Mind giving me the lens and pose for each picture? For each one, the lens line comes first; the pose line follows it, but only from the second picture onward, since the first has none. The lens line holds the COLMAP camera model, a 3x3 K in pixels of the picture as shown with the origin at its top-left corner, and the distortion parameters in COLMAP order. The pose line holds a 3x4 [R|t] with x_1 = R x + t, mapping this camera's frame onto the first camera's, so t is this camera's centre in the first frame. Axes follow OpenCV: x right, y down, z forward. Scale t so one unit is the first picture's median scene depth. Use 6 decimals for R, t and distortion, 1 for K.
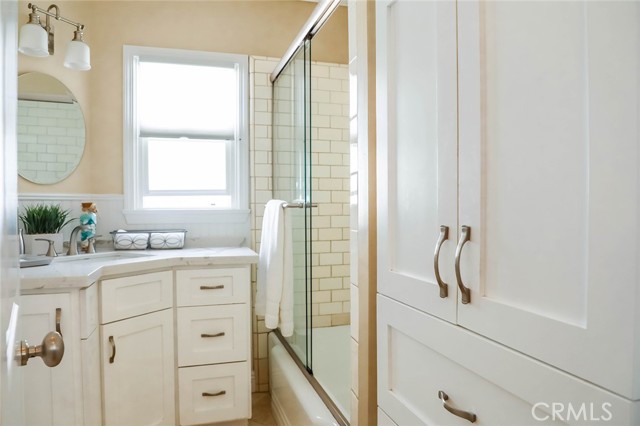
lens RADIAL K [[439.8, 0, 320.0], [0, 439.8, 213.0], [0, 0, 1]] dist [-0.068564, 0.030228]
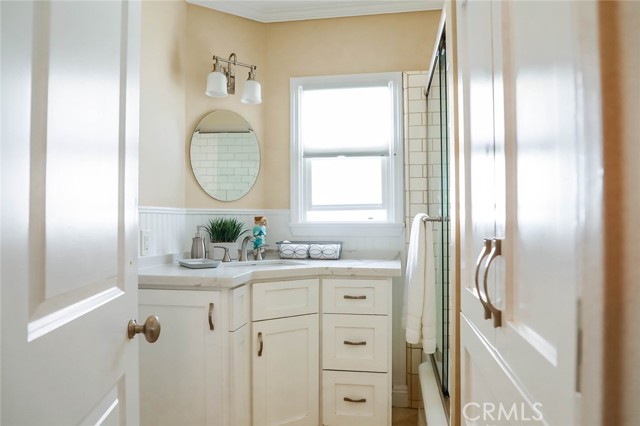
lens RADIAL K [[439.8, 0, 320.0], [0, 439.8, 213.0], [0, 0, 1]] dist [-0.068564, 0.030228]
pose [[0.897057, -0.006184, -0.441872, 0.127562], [-0.008713, 0.999460, -0.031676, 0.002232], [0.441829, 0.032266, 0.896519, 0.013500]]
